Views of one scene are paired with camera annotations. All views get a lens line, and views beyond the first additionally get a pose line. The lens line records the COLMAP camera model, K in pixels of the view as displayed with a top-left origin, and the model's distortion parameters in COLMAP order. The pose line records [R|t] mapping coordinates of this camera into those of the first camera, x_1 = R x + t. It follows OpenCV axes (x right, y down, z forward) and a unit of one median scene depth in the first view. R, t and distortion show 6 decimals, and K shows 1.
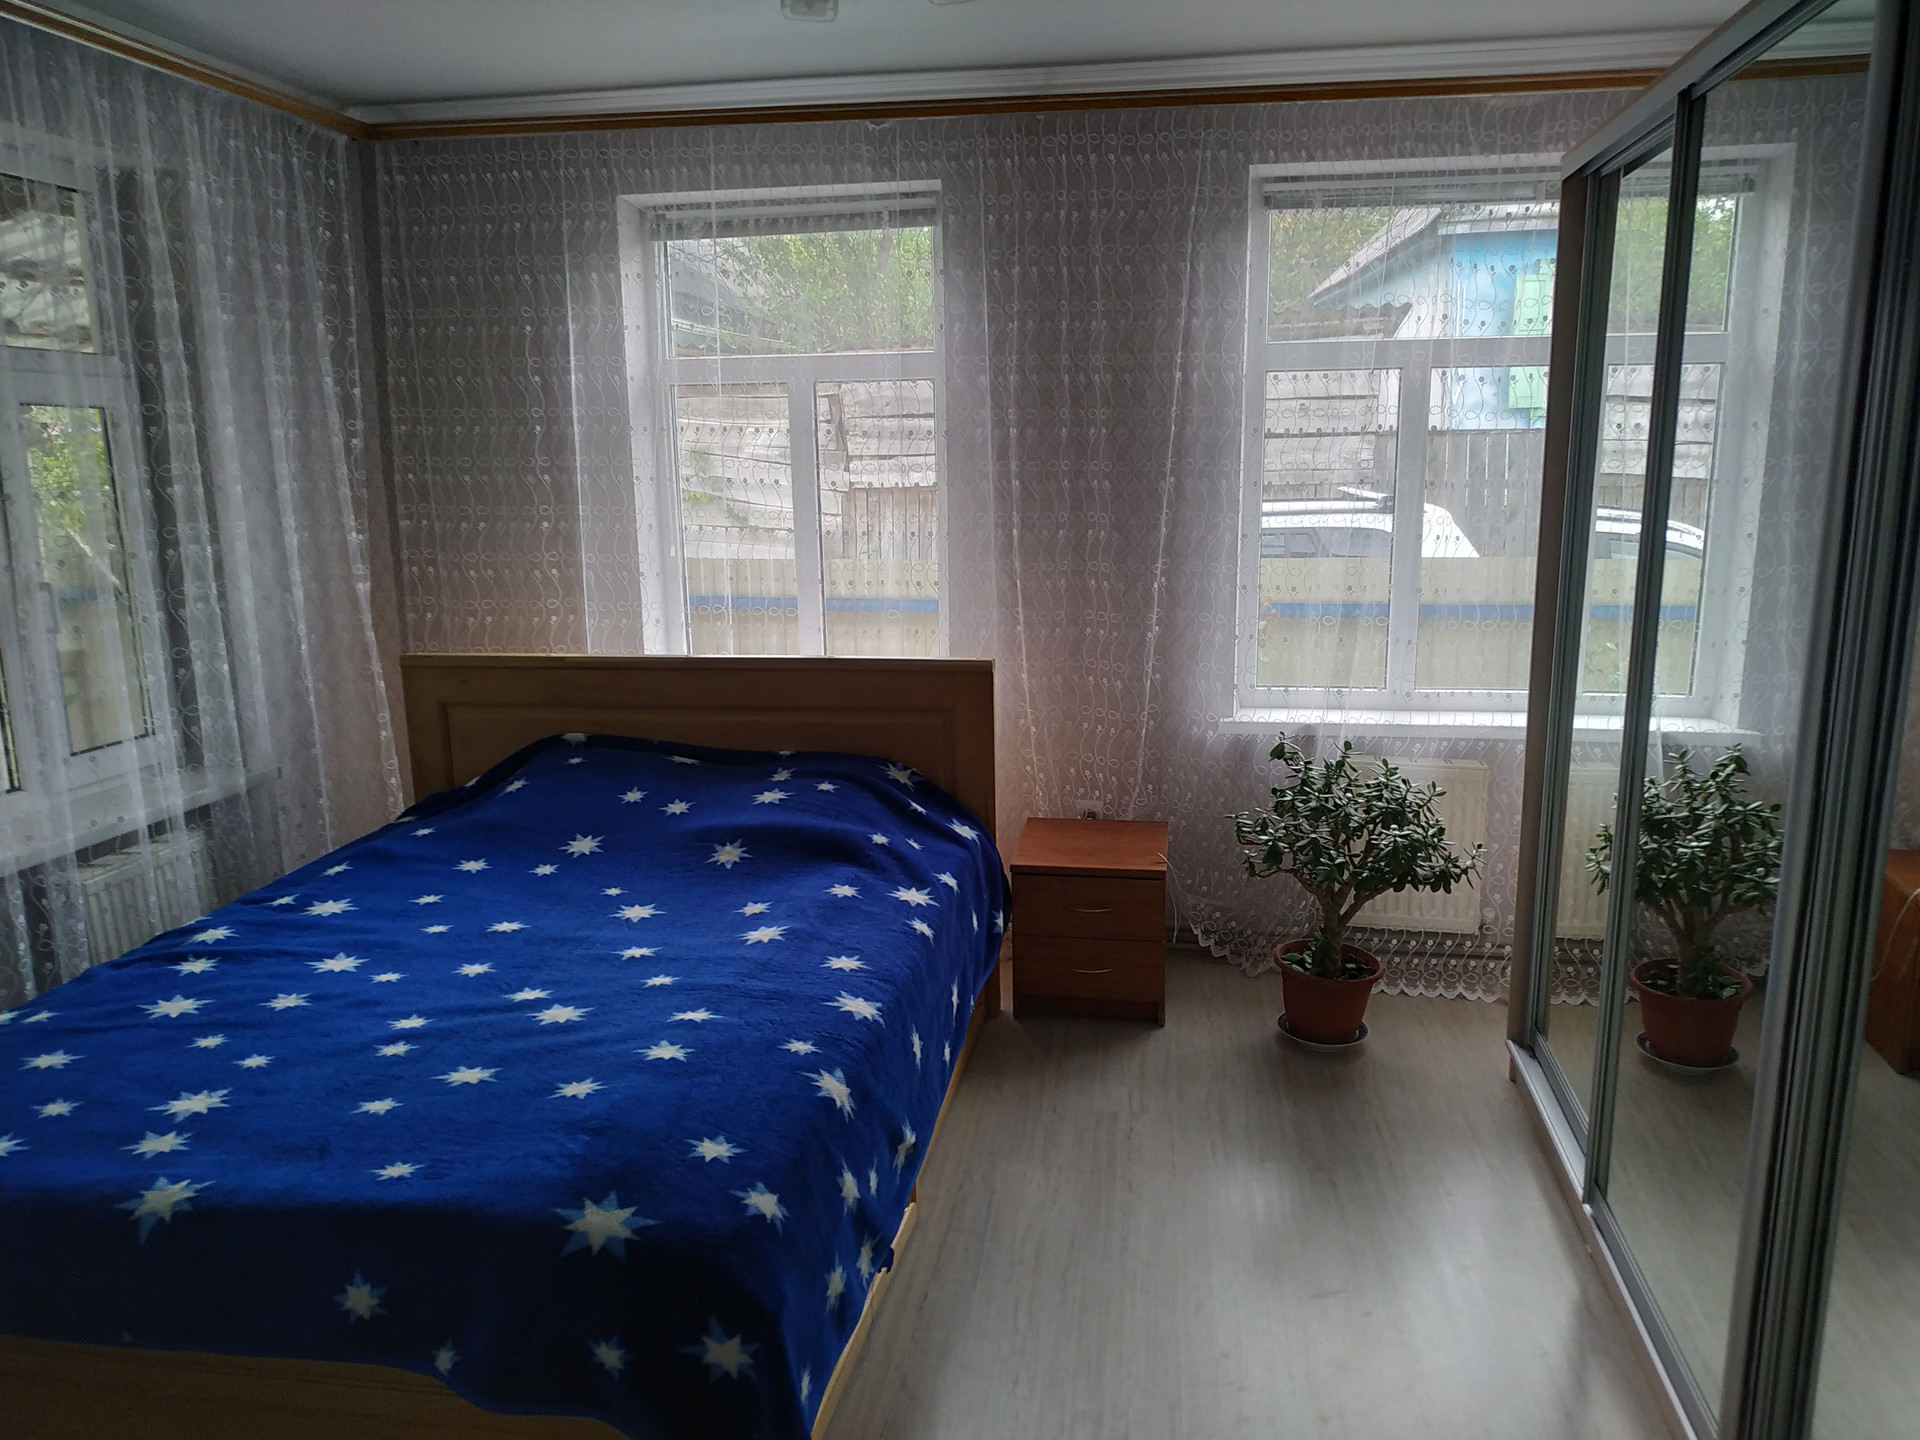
lens RADIAL K [[1410.2, 0, 956.2], [0, 1410.2, 724.3], [0, 0, 1]] dist [0.009410, -0.007466]
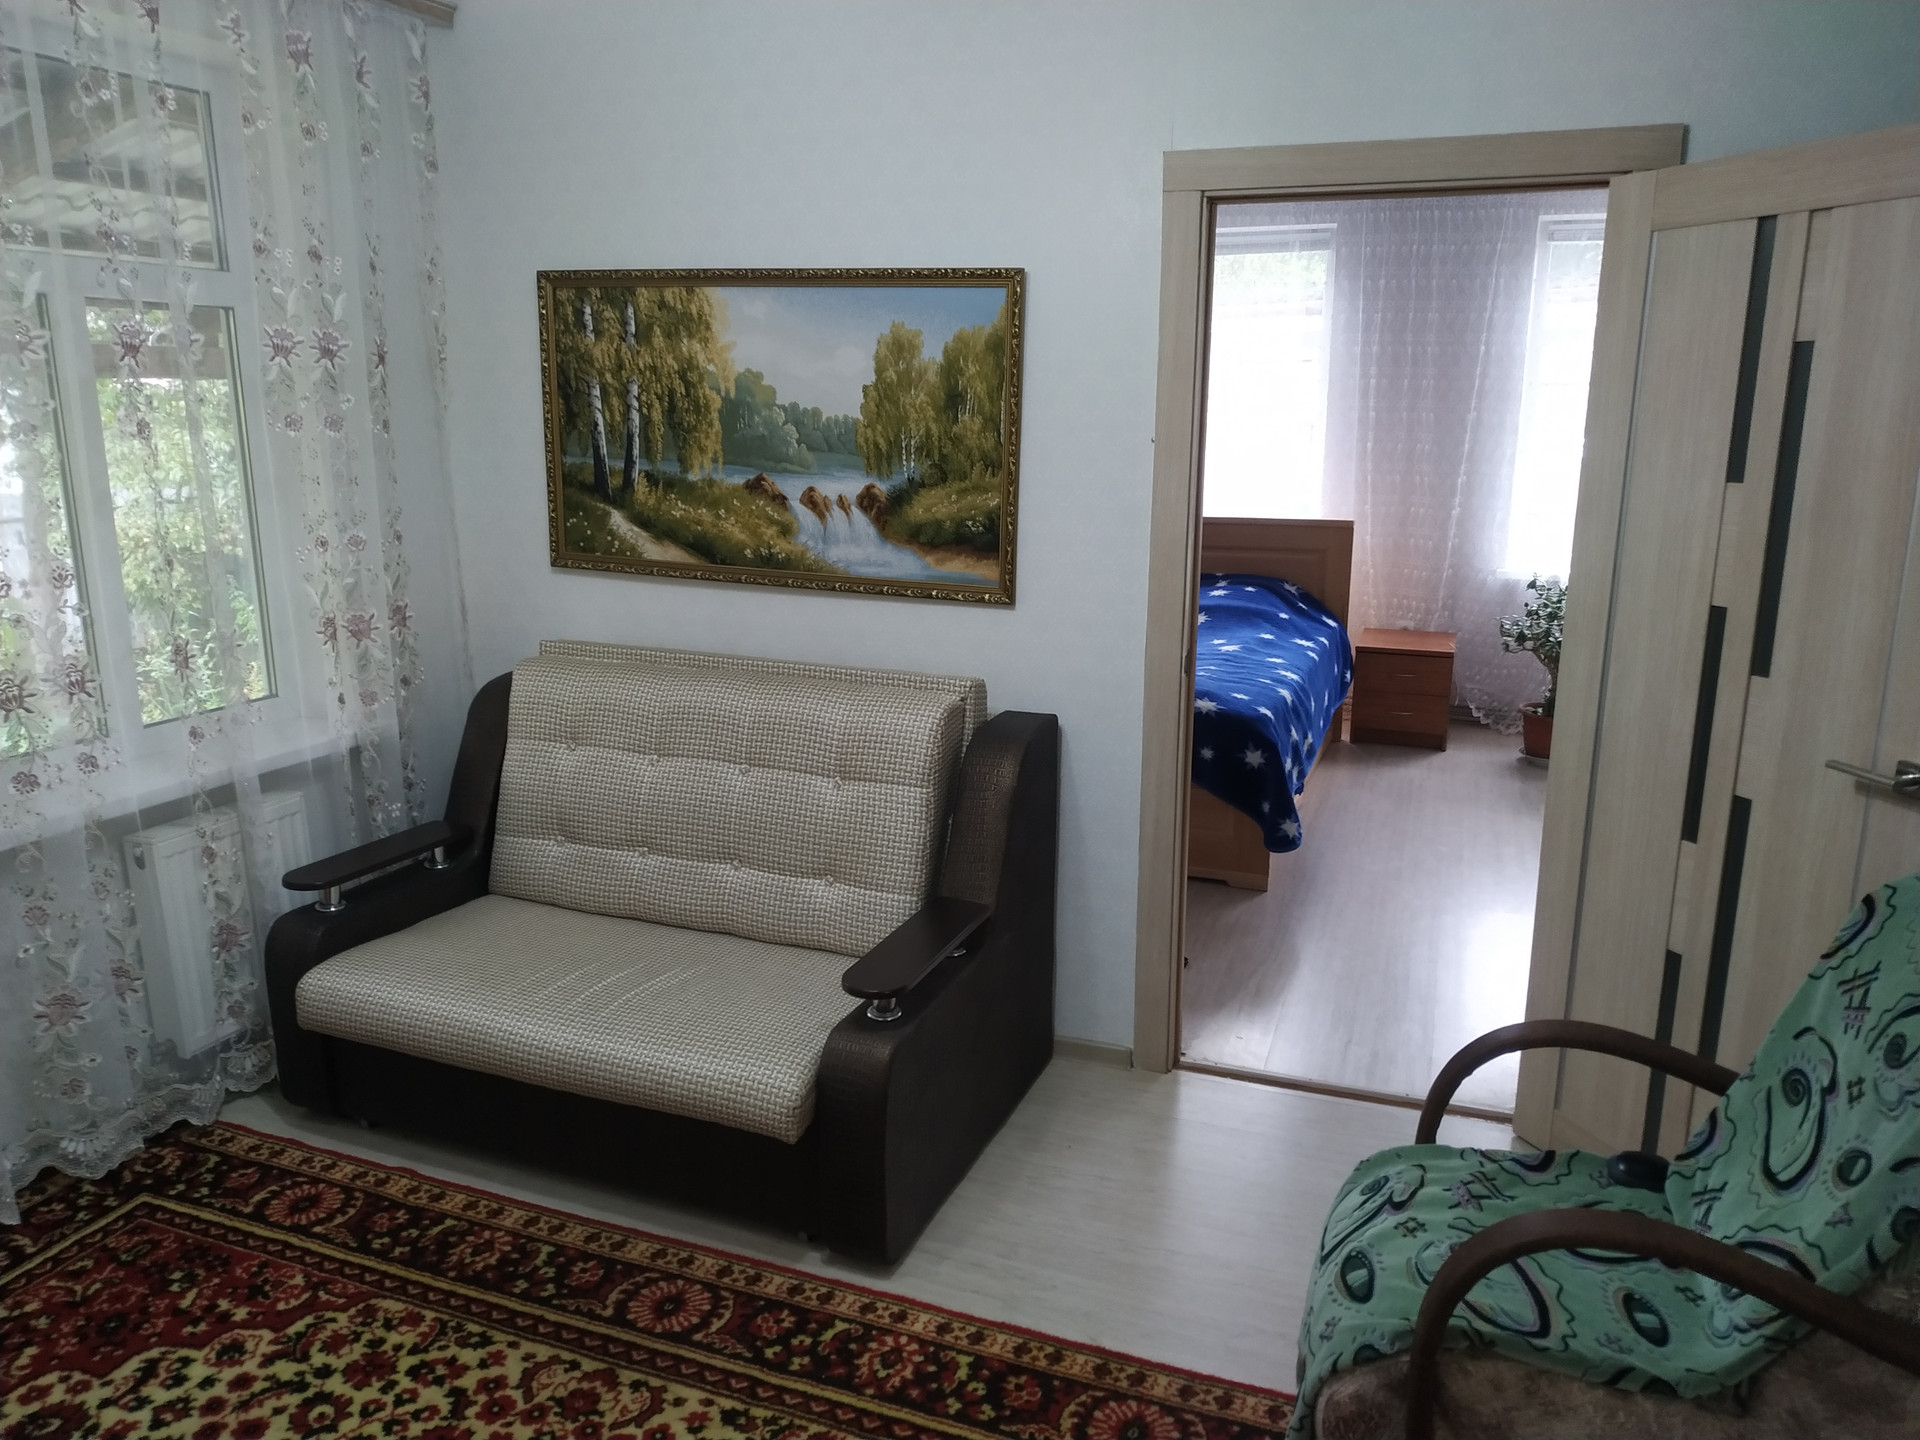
lens RADIAL K [[1410.2, 0, 972.5], [0, 1410.2, 732.7], [0, 0, 1]] dist [0.009410, -0.007466]
pose [[0.981177, 0.059552, -0.183699, -0.090101], [-0.051064, 0.997413, 0.050602, 0.137115], [0.186237, -0.040269, 0.981679, -0.697713]]
